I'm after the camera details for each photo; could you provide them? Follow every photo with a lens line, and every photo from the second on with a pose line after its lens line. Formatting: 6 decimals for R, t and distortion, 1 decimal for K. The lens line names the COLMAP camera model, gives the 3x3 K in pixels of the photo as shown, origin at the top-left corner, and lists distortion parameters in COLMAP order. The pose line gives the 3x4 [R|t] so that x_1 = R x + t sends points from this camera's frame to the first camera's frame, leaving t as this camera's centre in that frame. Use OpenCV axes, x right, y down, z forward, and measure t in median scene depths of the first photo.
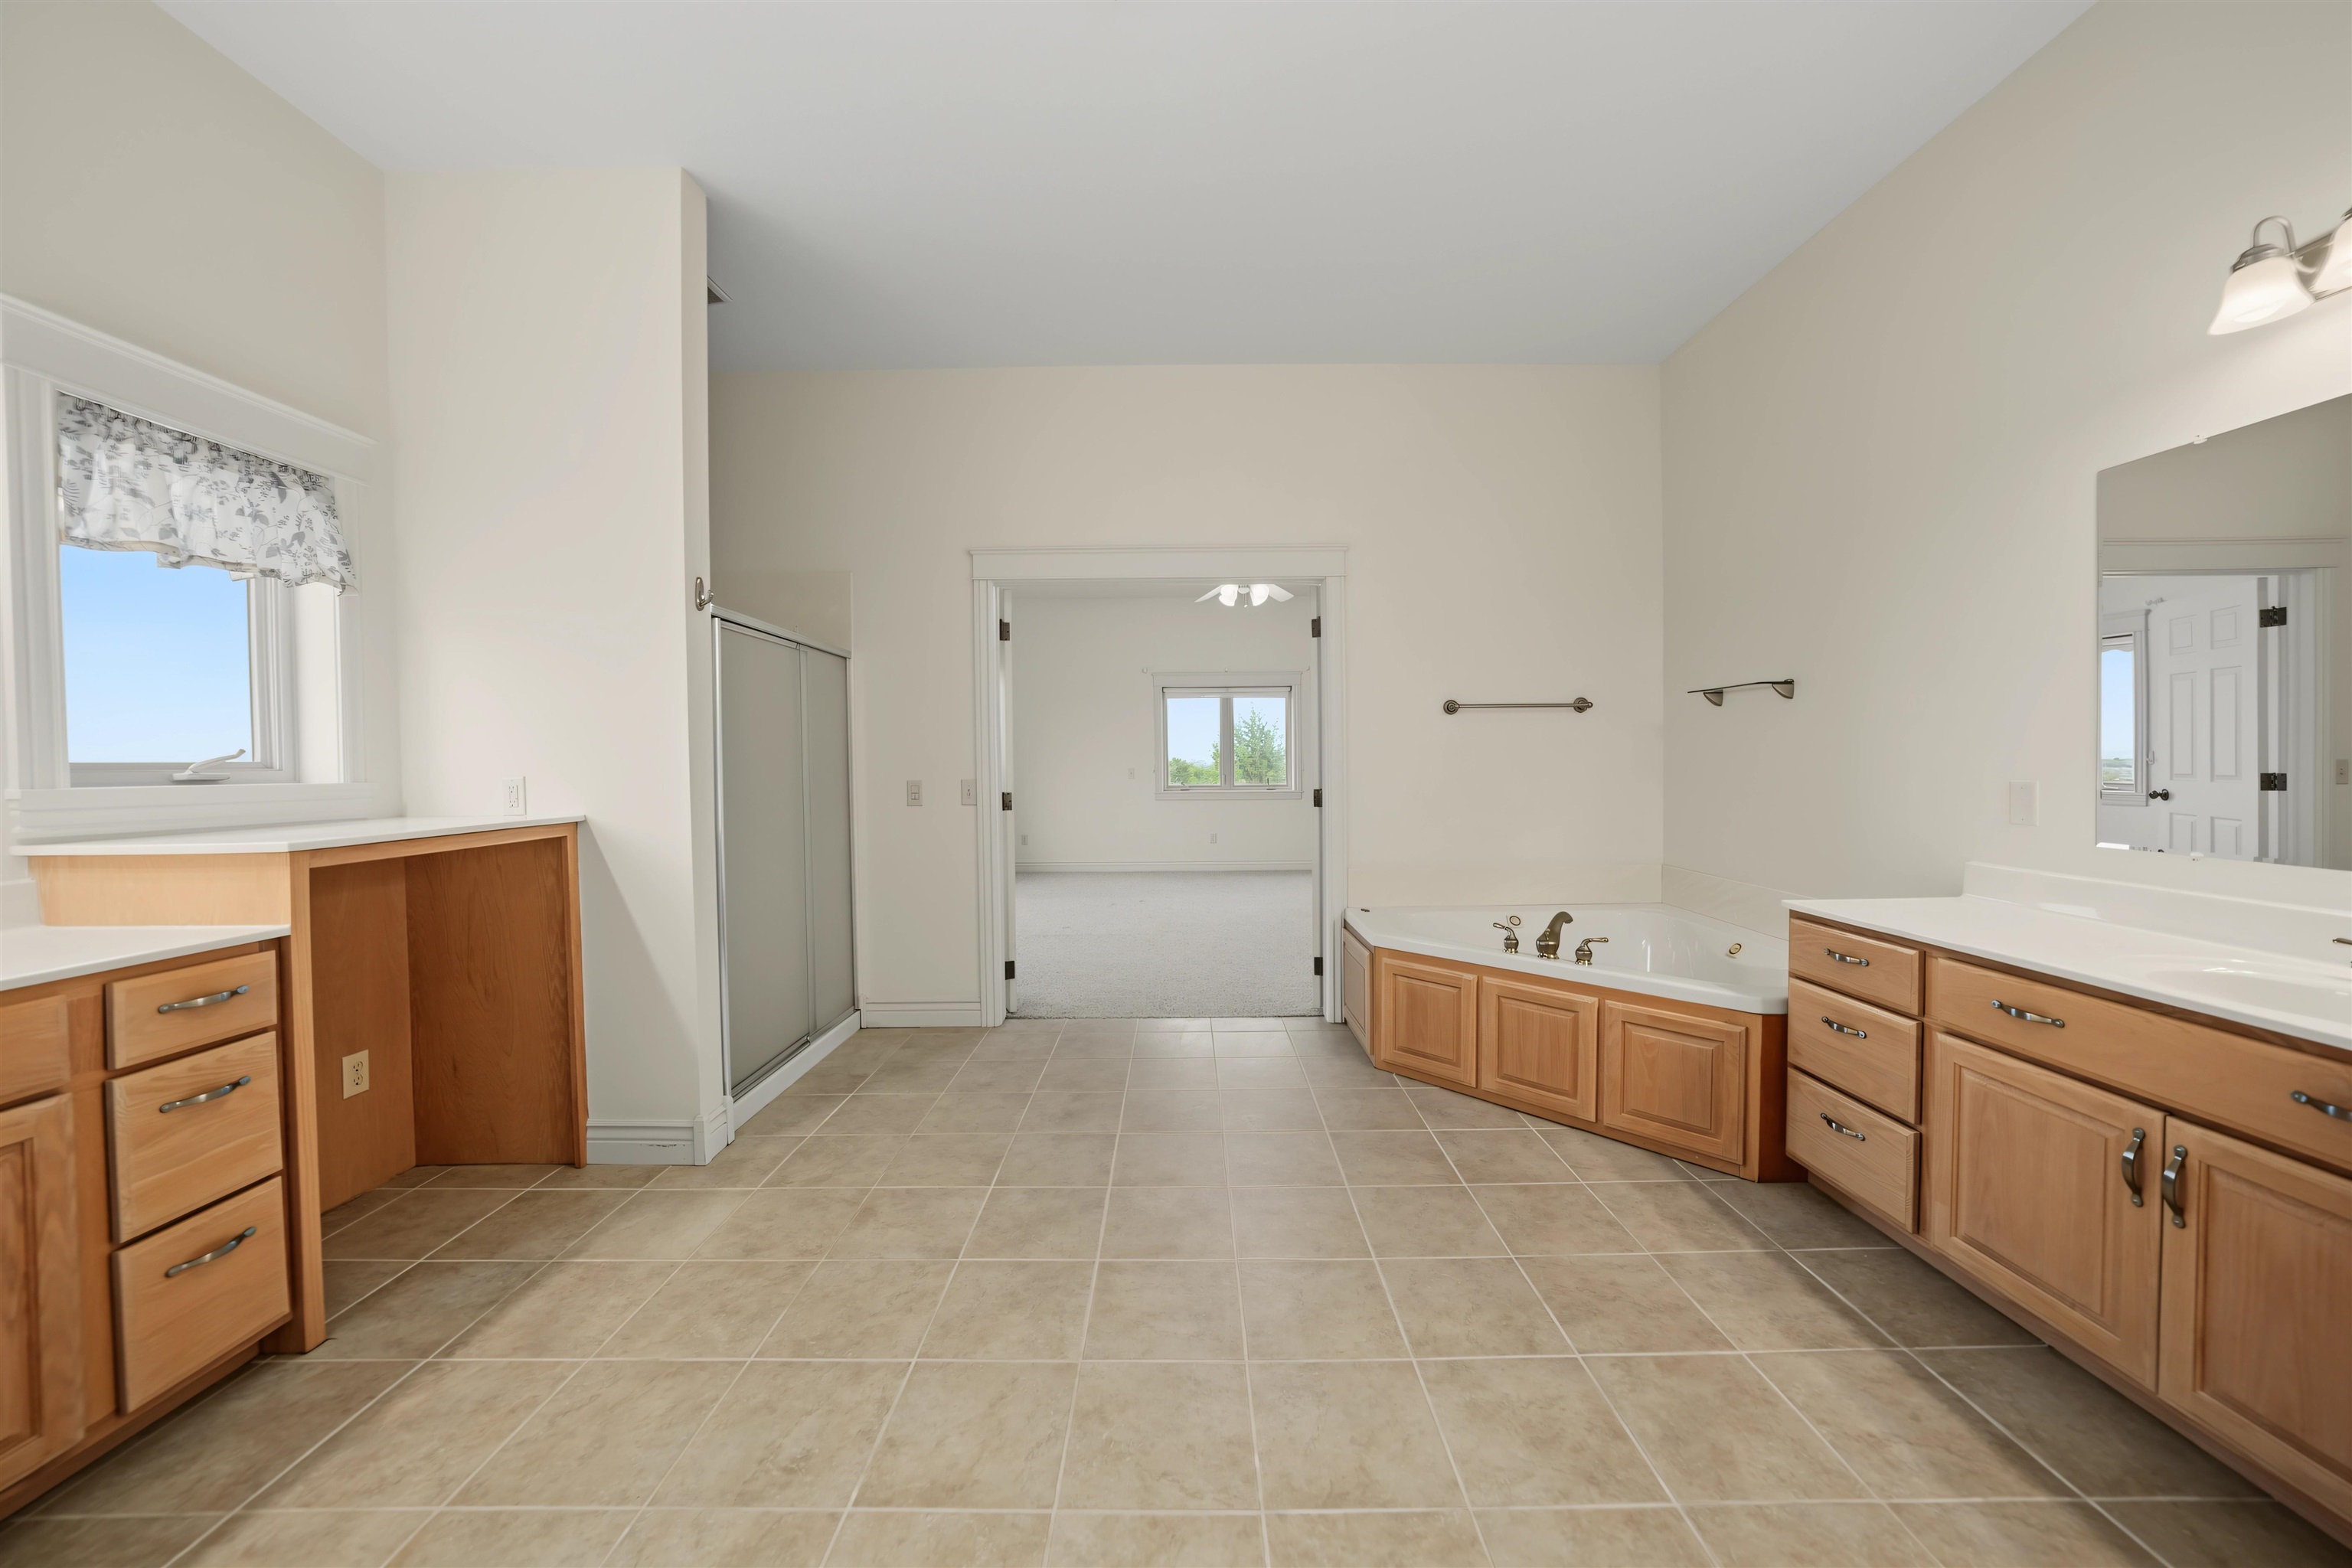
lens RADIAL K [[820.0, 0, 1184.0], [0, 820.0, 772.5], [0, 0, 1]] dist [-0.011031, 0.003498]
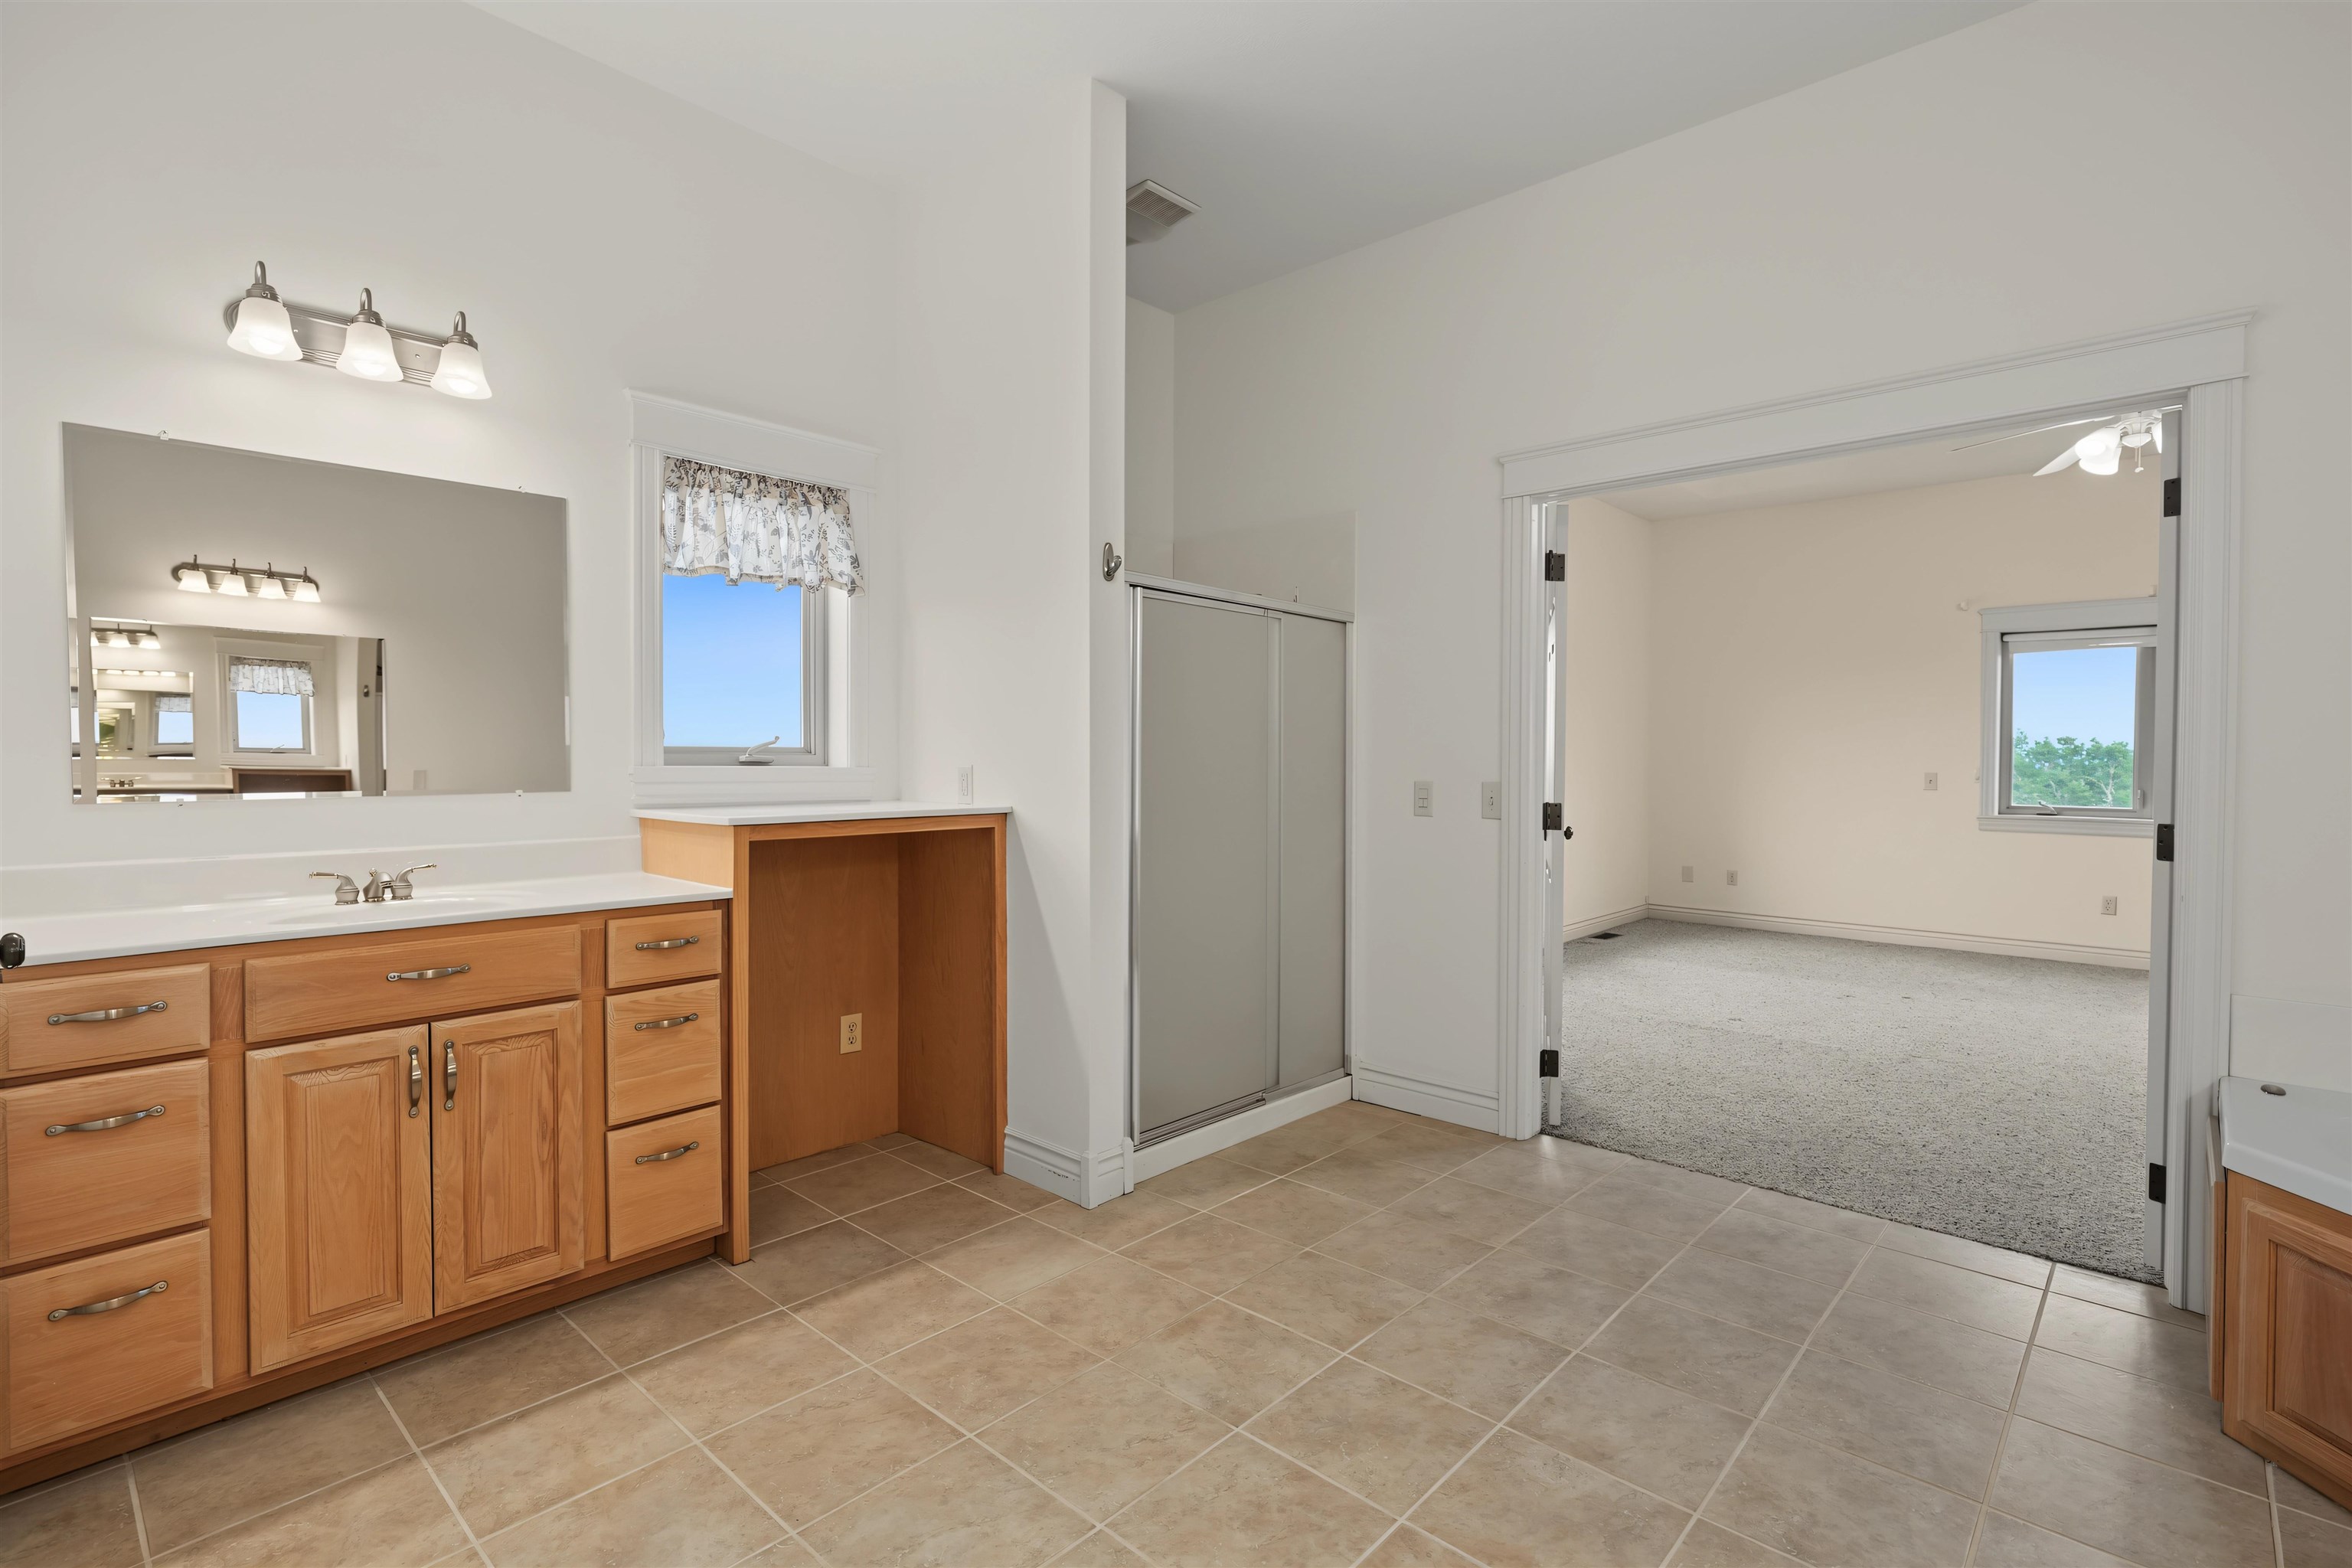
lens RADIAL K [[1100.2, 0, 1177.8], [0, 1100.2, 777.8], [0, 0, 1]] dist [0.004365, 0.001503]
pose [[0.742839, 0.027574, -0.668902, 0.307317], [-0.023920, 0.999607, 0.014643, -0.005421], [0.669043, 0.005123, 0.743206, 0.202754]]
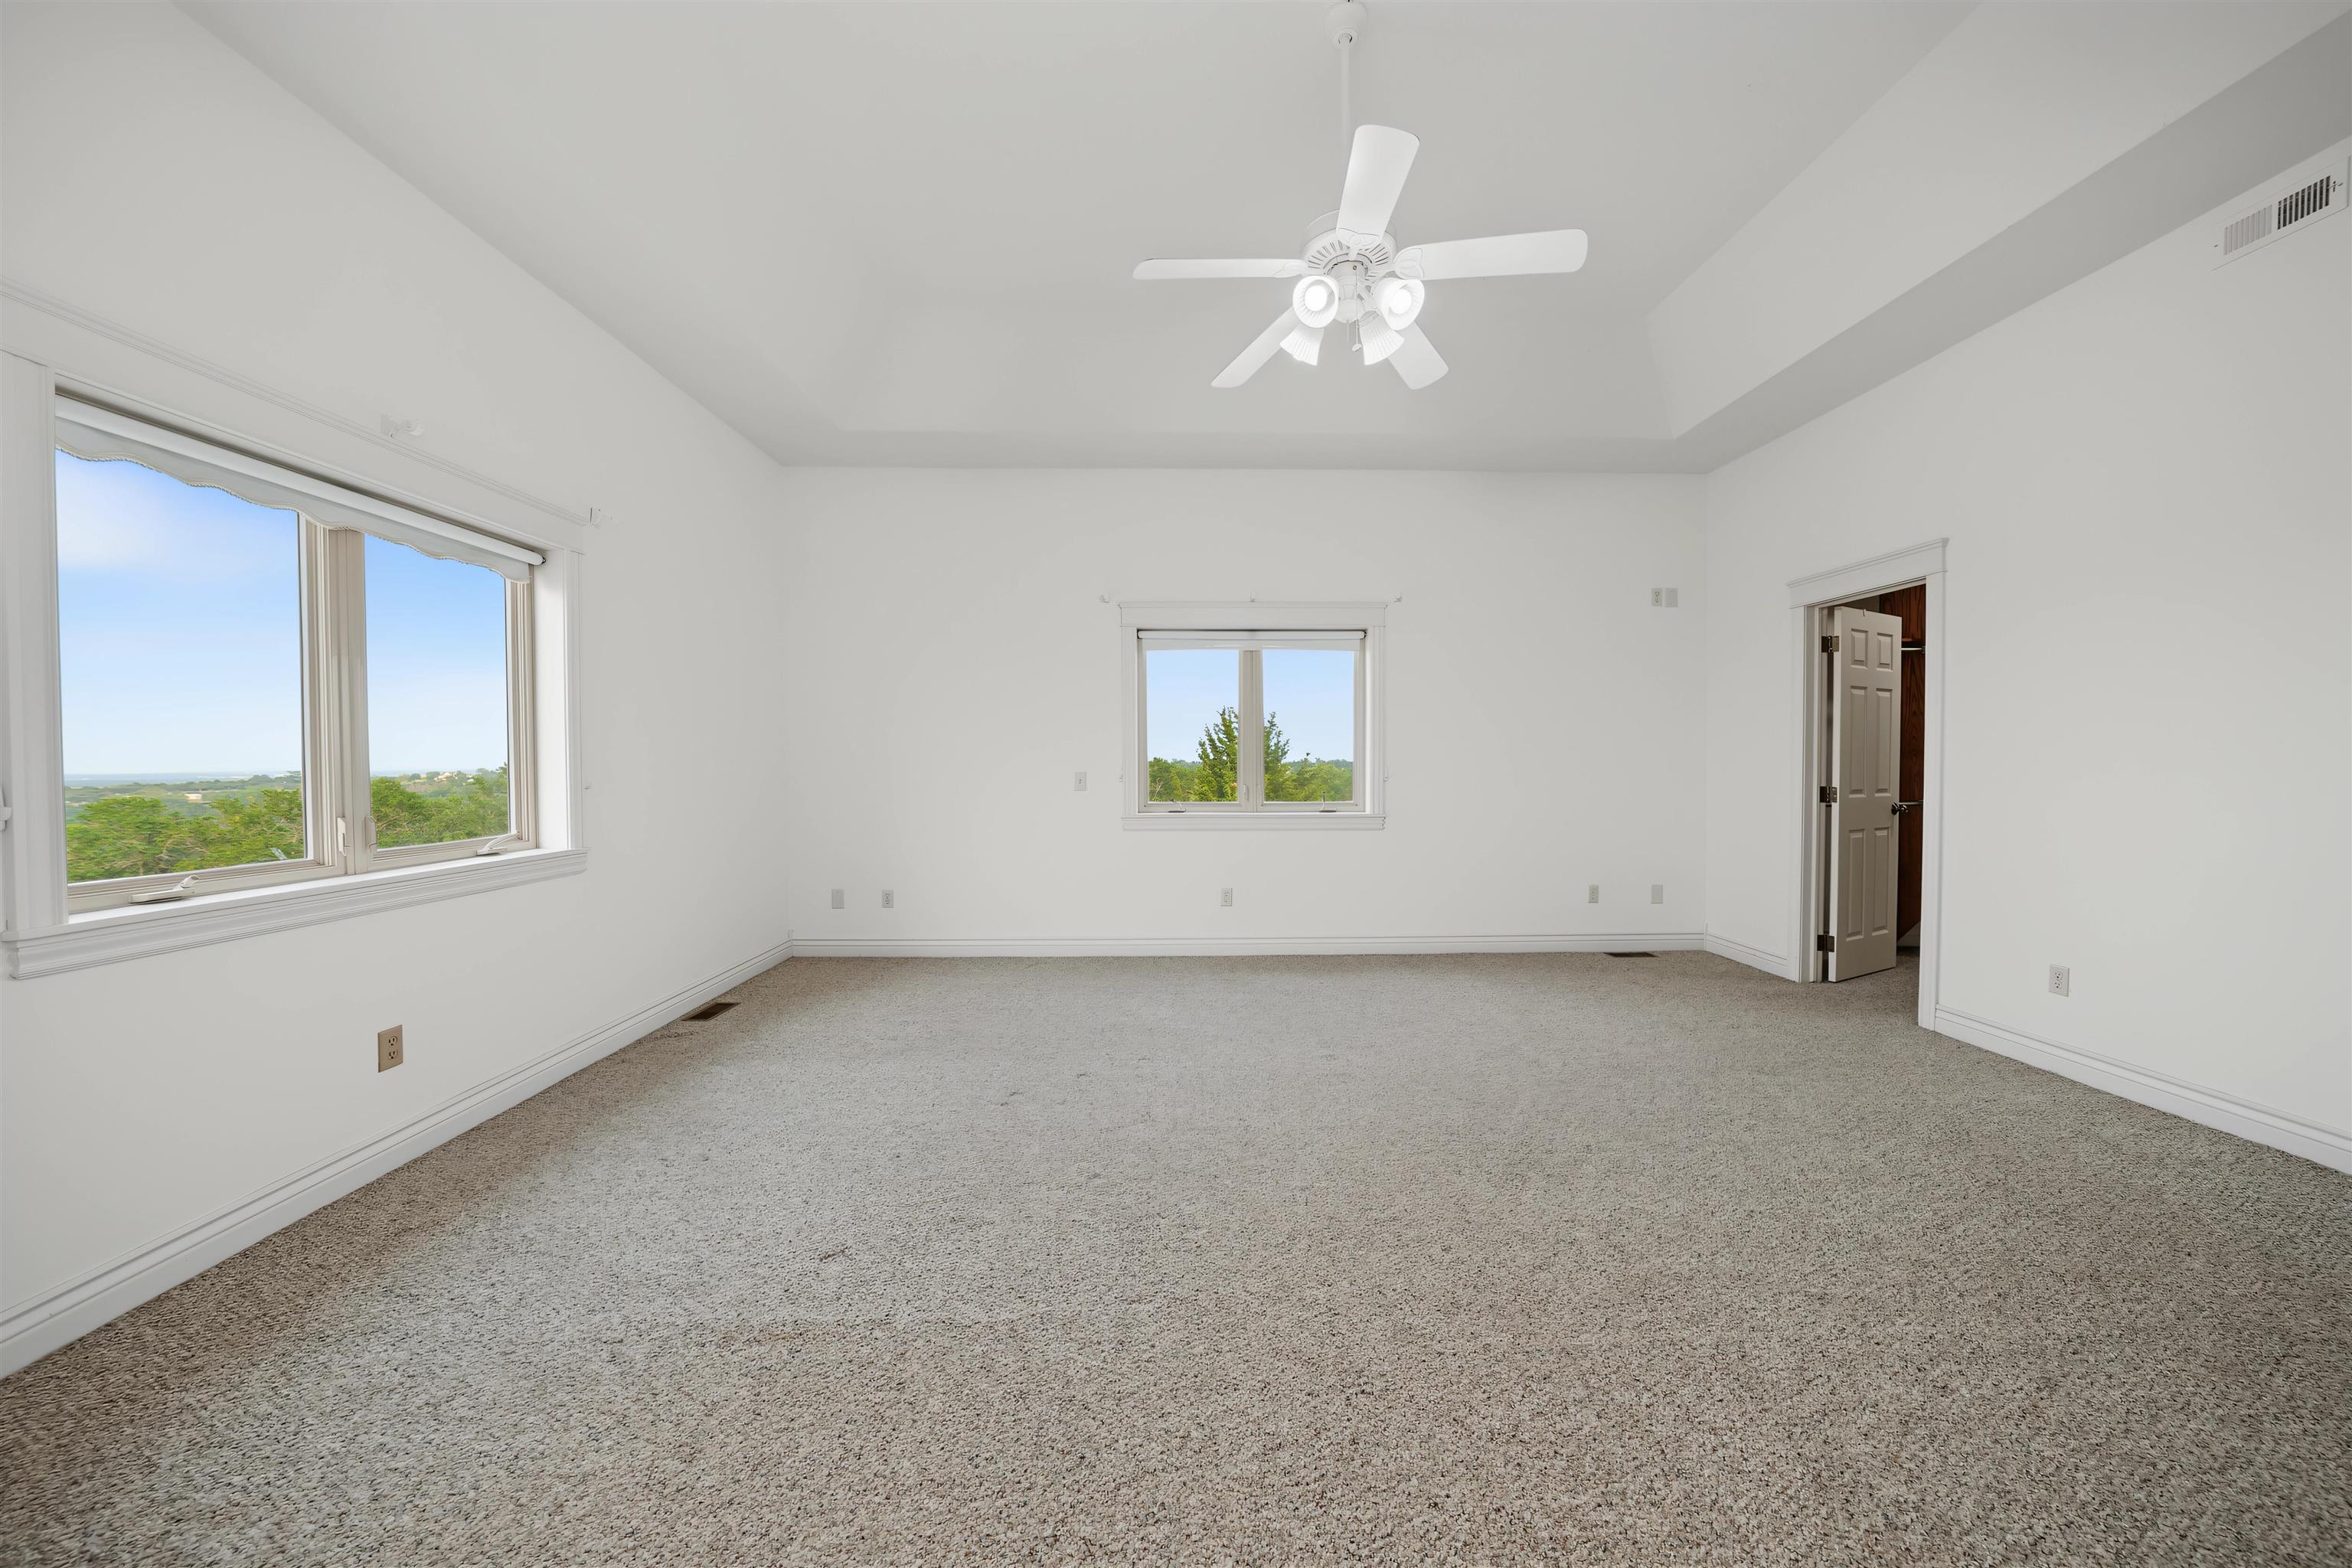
lens RADIAL K [[820.0, 0, 1179.8], [0, 820.0, 770.2], [0, 0, 1]] dist [-0.011031, 0.003498]
pose [[0.999031, 0.009293, 0.043012, -0.048971], [-0.009116, 0.999949, -0.004289, -0.022415], [-0.043050, 0.003892, 0.999065, 1.839512]]
